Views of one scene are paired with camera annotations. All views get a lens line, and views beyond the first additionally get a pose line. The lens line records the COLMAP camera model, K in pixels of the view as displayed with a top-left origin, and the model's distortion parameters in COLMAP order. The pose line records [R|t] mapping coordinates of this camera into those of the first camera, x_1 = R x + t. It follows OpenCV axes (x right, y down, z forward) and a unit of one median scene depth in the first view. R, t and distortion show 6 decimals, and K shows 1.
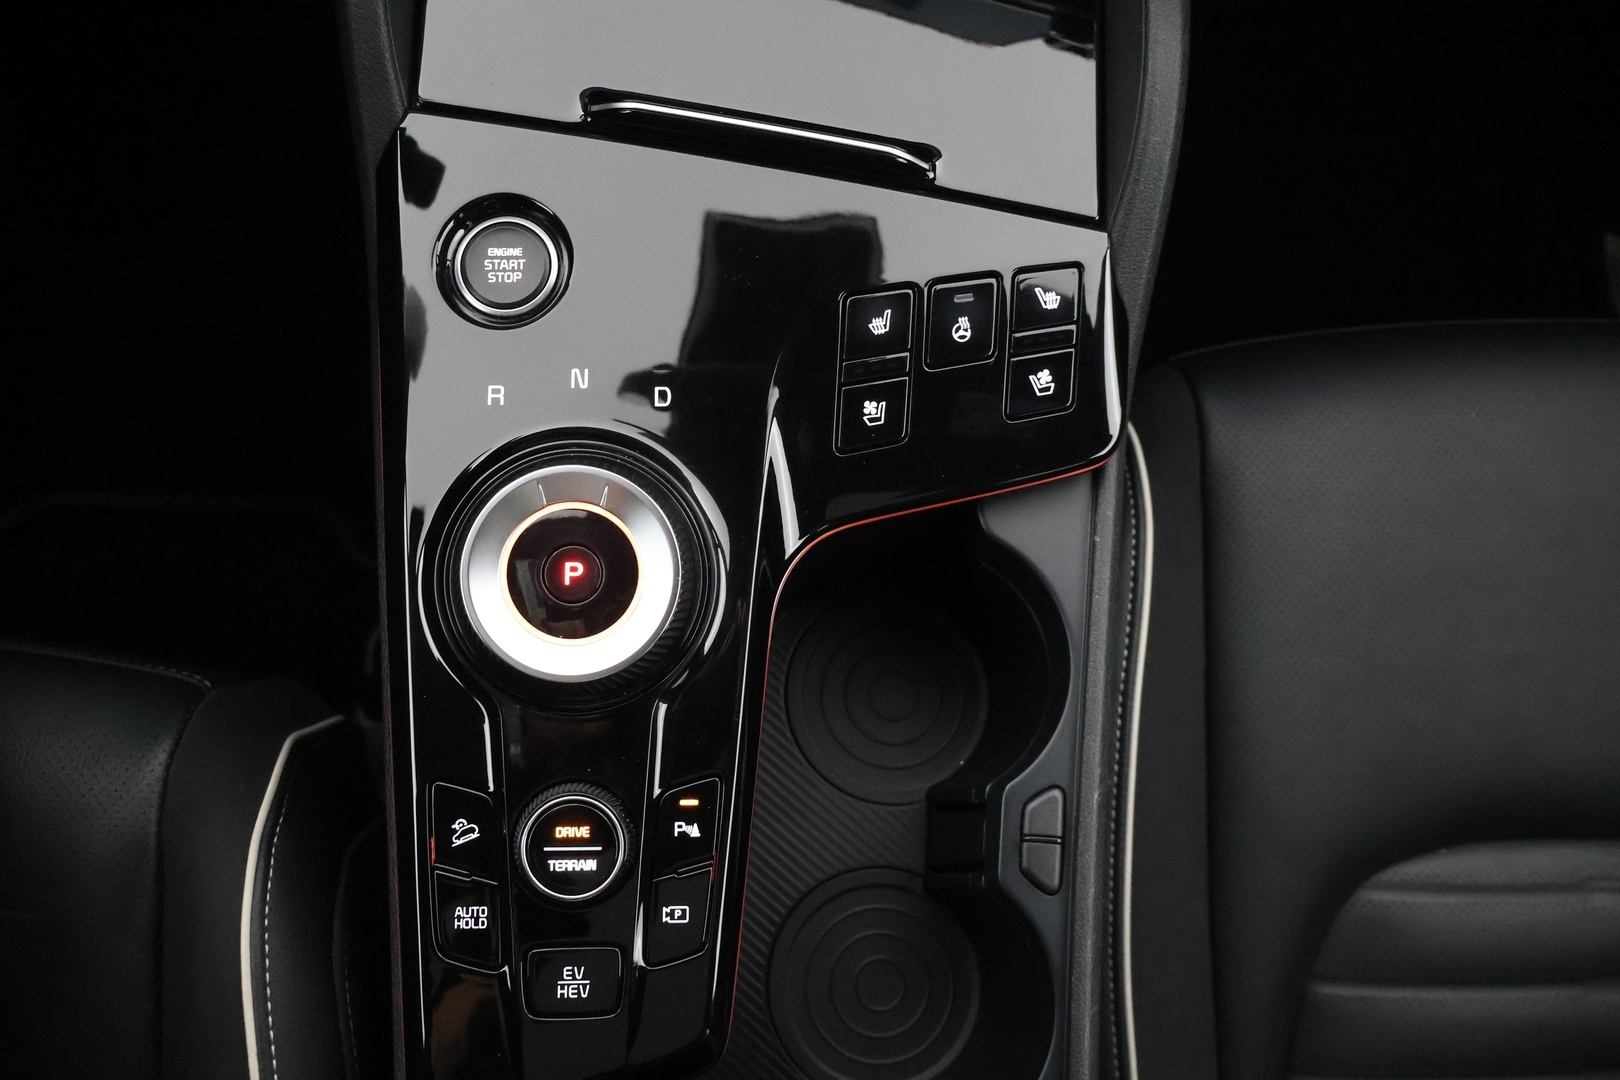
lens RADIAL K [[1450.1, 0, 810.0], [0, 1450.1, 540.0], [0, 0, 1]] dist [-0.007980, 0.179130]
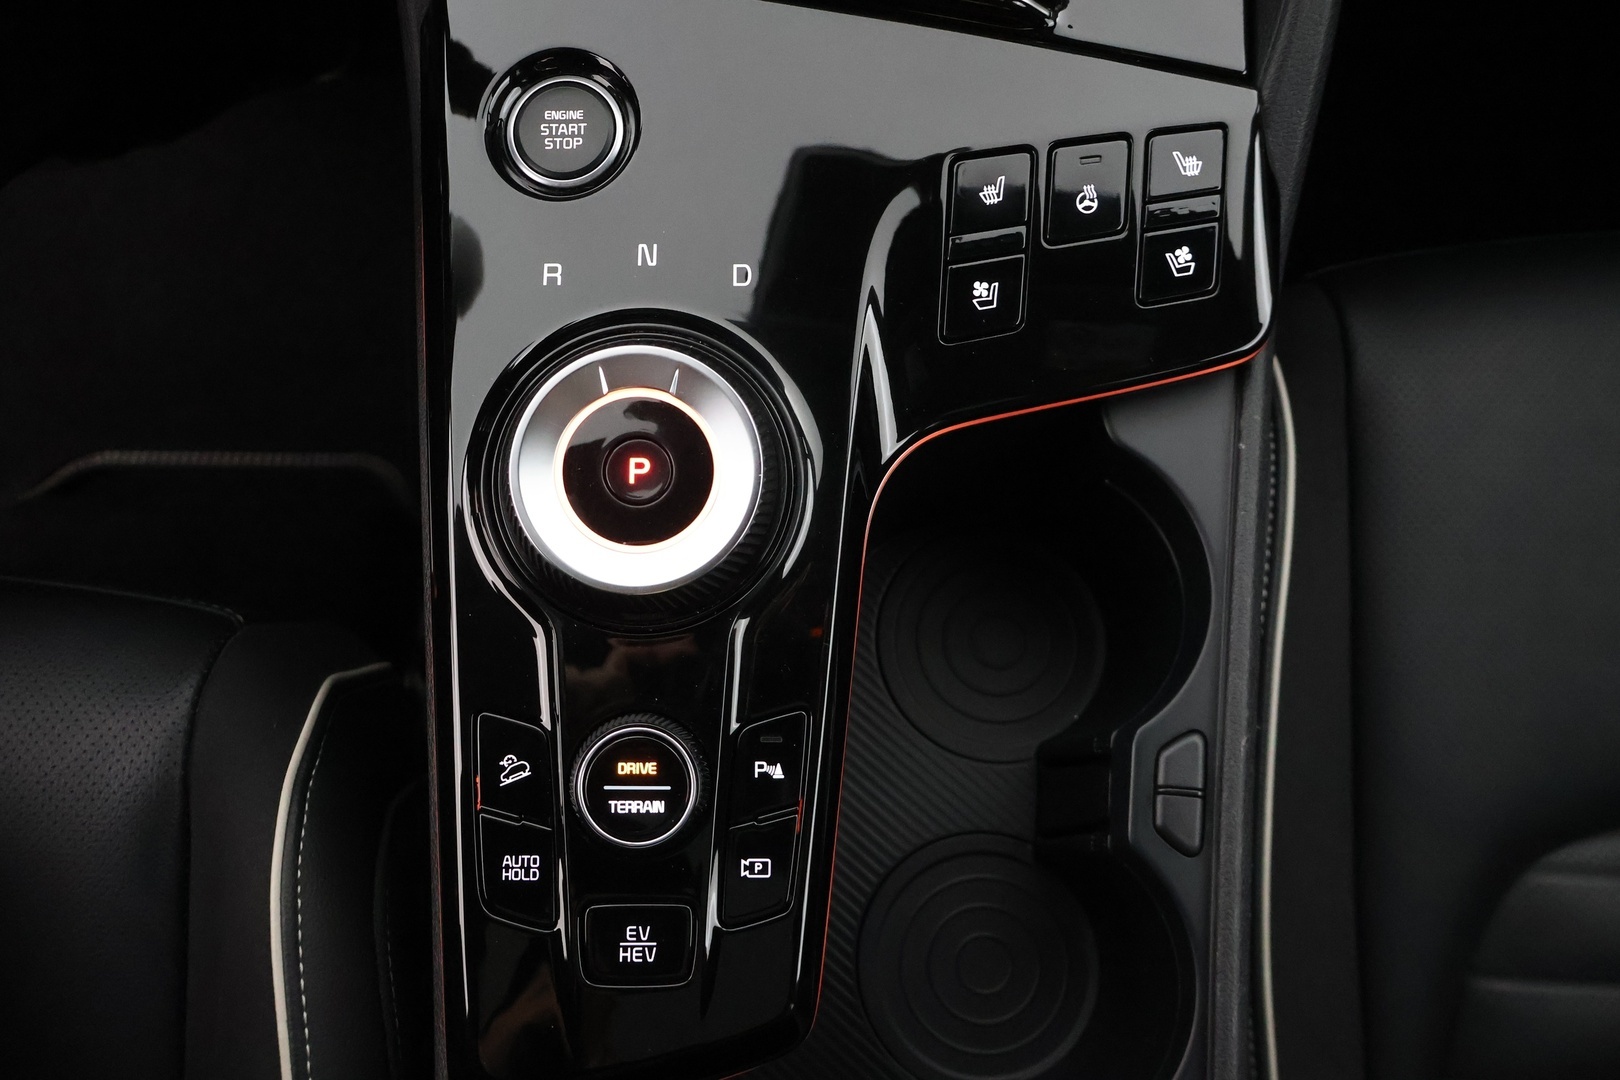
lens RADIAL K [[1459.0, 0, 810.0], [0, 1459.0, 540.0], [0, 0, 1]] dist [-0.001005, 0.094555]
pose [[0.998736, 0.002502, -0.050199, -0.016133], [-0.002861, 0.999971, -0.007075, 0.064871], [0.050180, 0.007210, 0.998714, 0.125399]]
